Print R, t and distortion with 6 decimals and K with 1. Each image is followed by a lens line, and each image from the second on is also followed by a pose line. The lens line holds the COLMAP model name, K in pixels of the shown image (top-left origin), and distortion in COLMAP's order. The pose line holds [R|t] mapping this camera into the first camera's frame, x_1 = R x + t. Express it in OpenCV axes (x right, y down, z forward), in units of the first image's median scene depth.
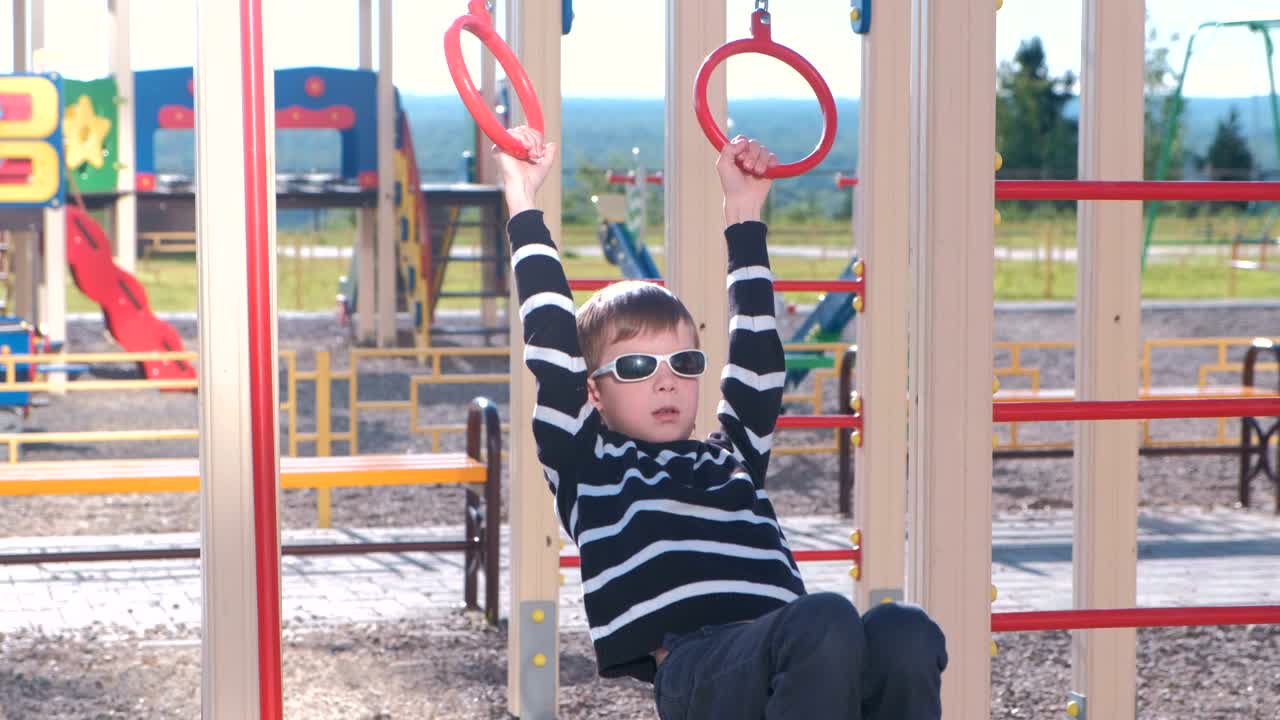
lens RADIAL K [[1857.3, 0, 639.1], [0, 1857.3, 273.0], [0, 0, 1]] dist [-0.049171, 0.359859]
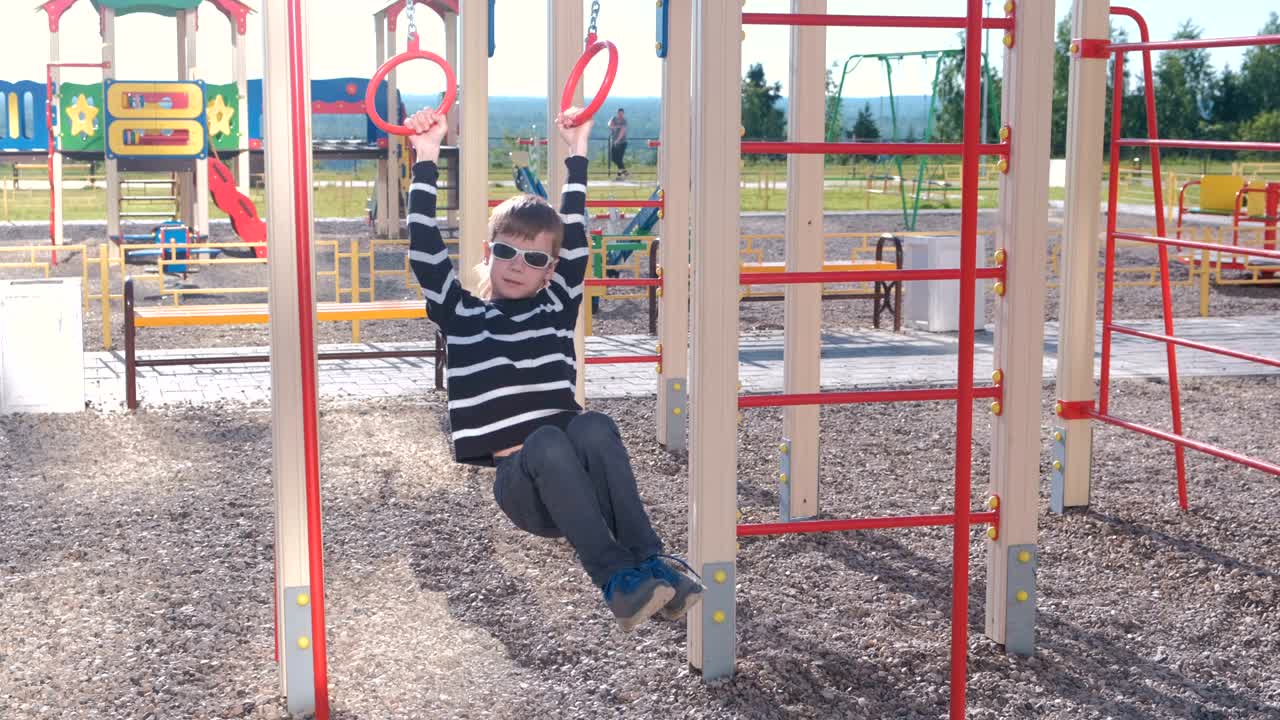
lens RADIAL K [[1857.3, 0, 639.1], [0, 1857.3, 273.0], [0, 0, 1]] dist [-0.049171, 0.359859]
pose [[0.994387, -0.004893, 0.105688, -0.088899], [0.000943, 0.999300, 0.037392, 0.007281], [-0.105797, -0.037082, 0.993696, -0.755610]]
